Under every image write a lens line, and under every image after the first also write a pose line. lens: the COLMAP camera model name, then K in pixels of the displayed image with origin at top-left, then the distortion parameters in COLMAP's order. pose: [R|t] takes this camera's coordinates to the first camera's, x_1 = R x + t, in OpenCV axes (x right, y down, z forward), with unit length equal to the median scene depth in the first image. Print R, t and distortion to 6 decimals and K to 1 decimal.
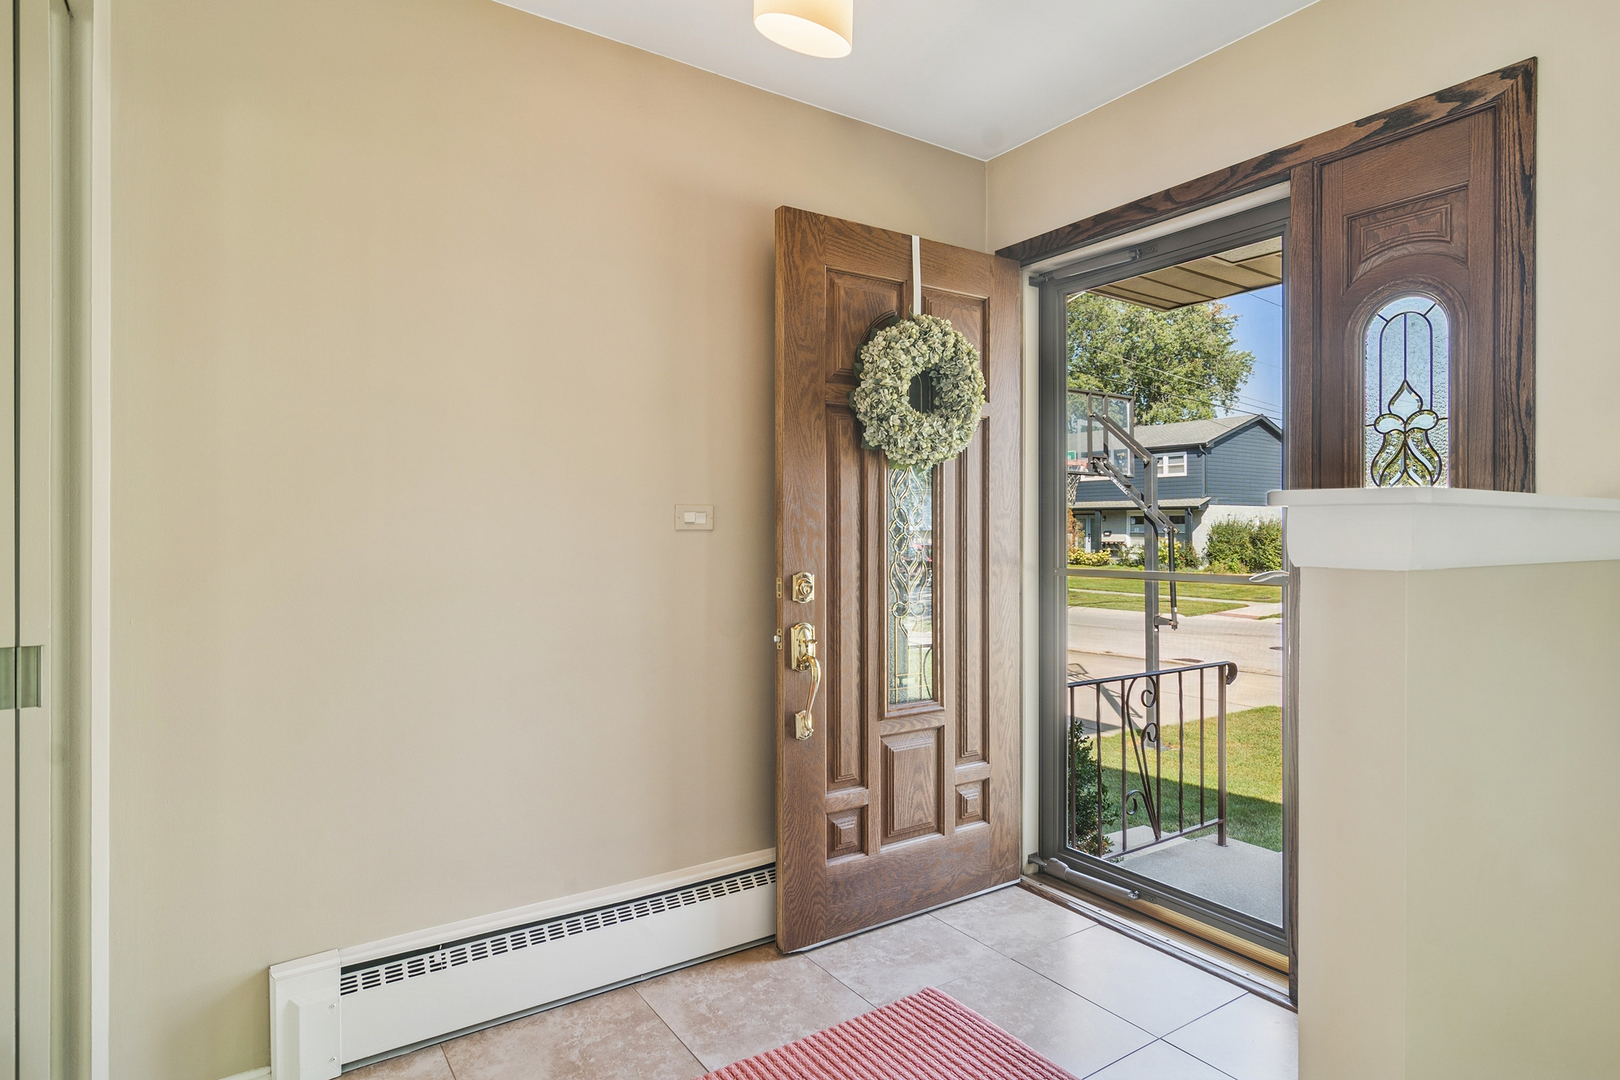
lens RADIAL K [[906.4, 0, 810.7], [0, 906.4, 517.9], [0, 0, 1]] dist [-0.002796, -0.001114]
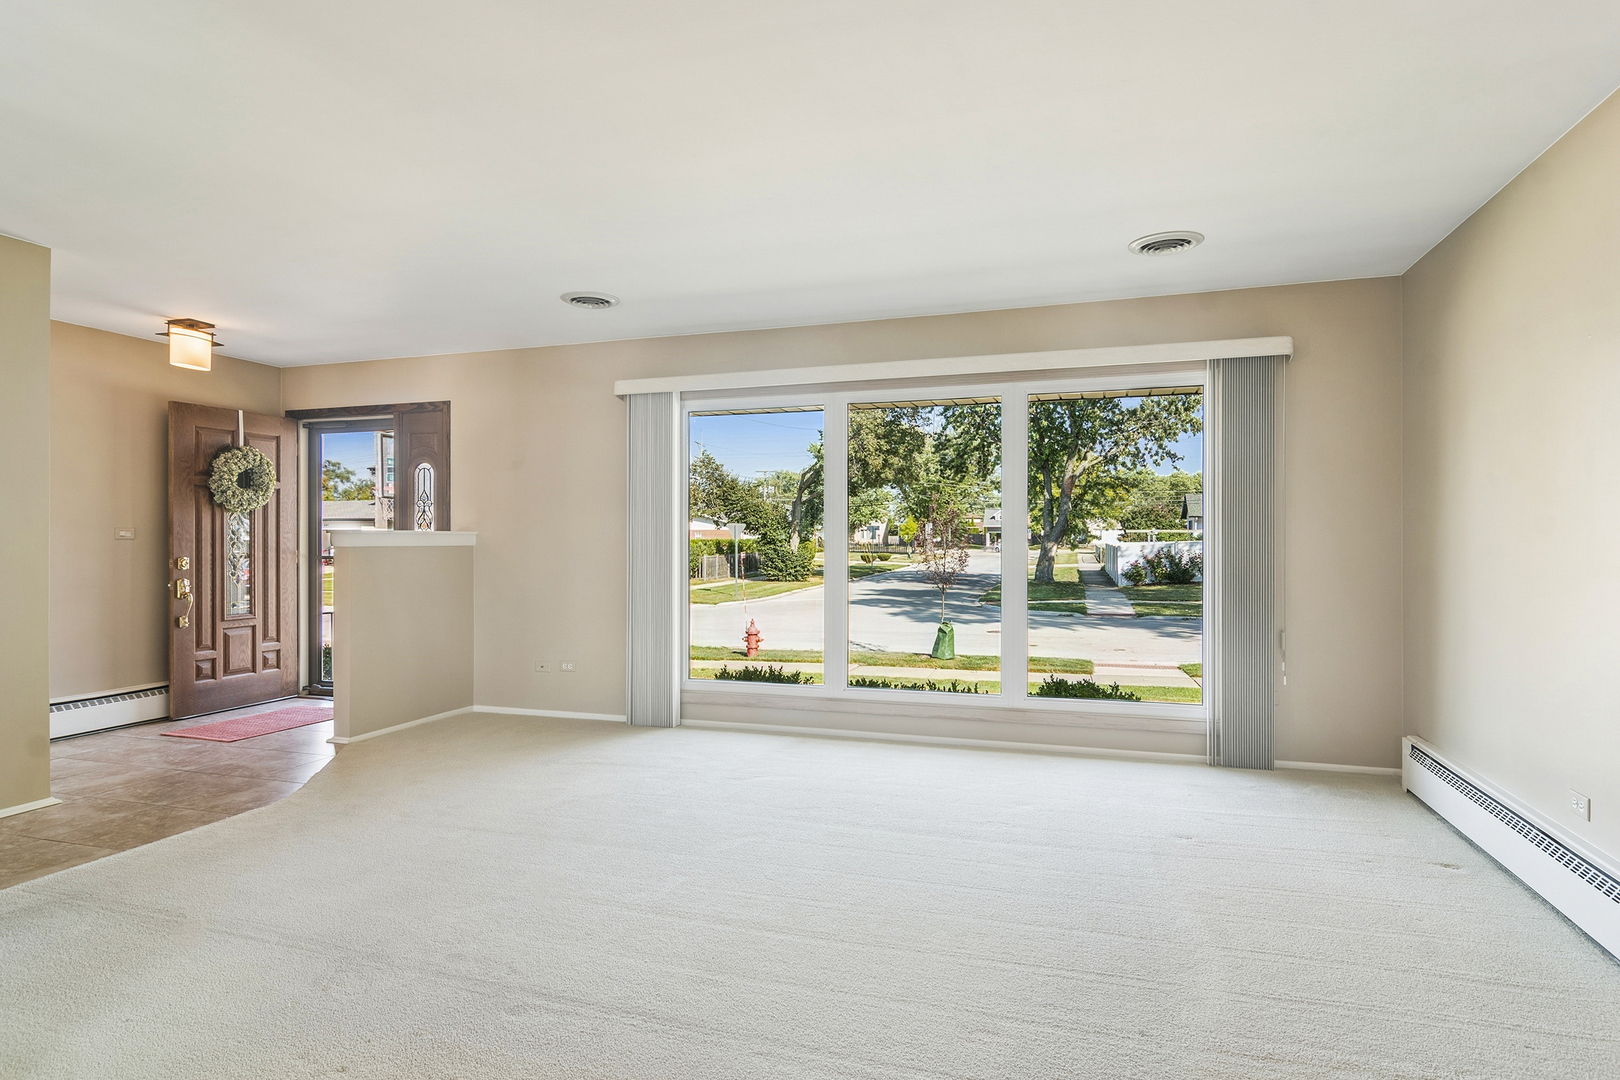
lens RADIAL K [[867.5, 0, 801.3], [0, 867.5, 533.7], [0, 0, 1]] dist [-0.003698, 0.000984]
pose [[0.783777, -0.001034, 0.621042, -0.138512], [0.000766, 0.999999, 0.000698, -0.000256], [-0.621042, -0.000071, 0.783777, -1.653179]]
